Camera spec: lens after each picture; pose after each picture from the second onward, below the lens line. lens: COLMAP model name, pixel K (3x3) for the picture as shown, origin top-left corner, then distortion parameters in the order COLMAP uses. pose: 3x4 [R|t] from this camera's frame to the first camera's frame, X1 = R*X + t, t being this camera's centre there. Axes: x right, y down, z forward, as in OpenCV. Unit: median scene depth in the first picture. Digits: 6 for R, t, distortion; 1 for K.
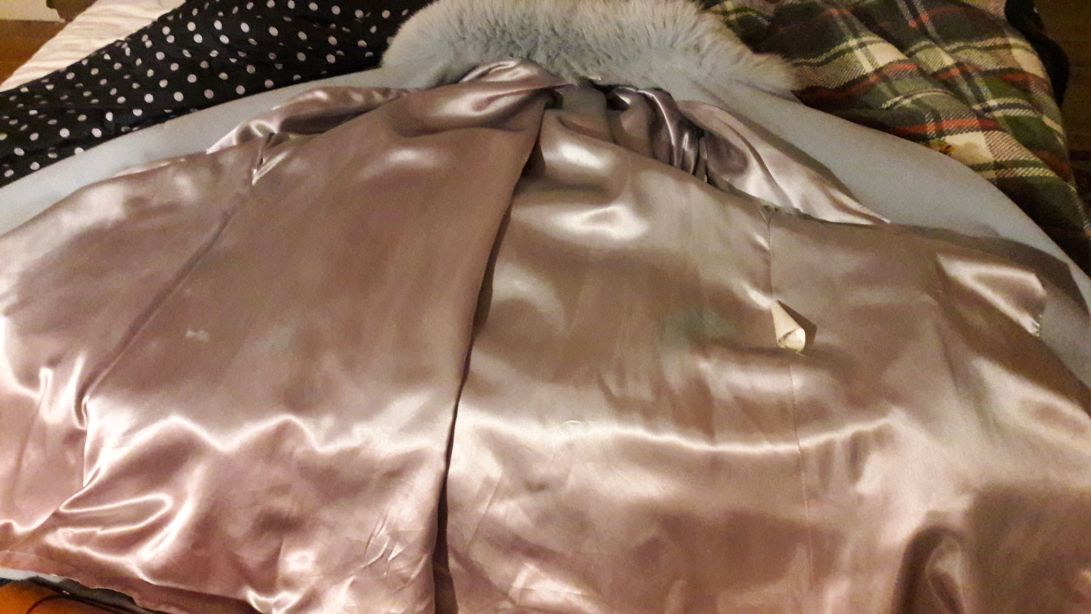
lens RADIAL K [[871.6, 0, 545.5], [0, 871.6, 307.0], [0, 0, 1]] dist [0.076488, -0.101641]
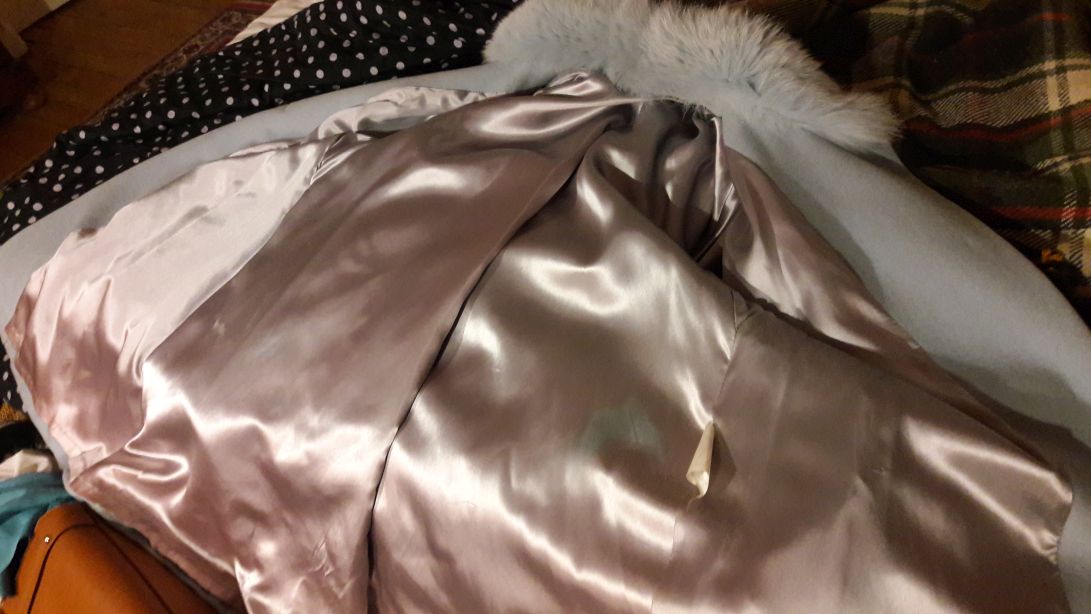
lens RADIAL K [[871.6, 0, 545.5], [0, 871.6, 307.0], [0, 0, 1]] dist [0.076488, -0.101641]
pose [[0.908816, 0.175911, -0.378298, 0.316733], [-0.132877, 0.981587, 0.137223, -0.161649], [0.395472, -0.074443, 0.915456, 0.128845]]
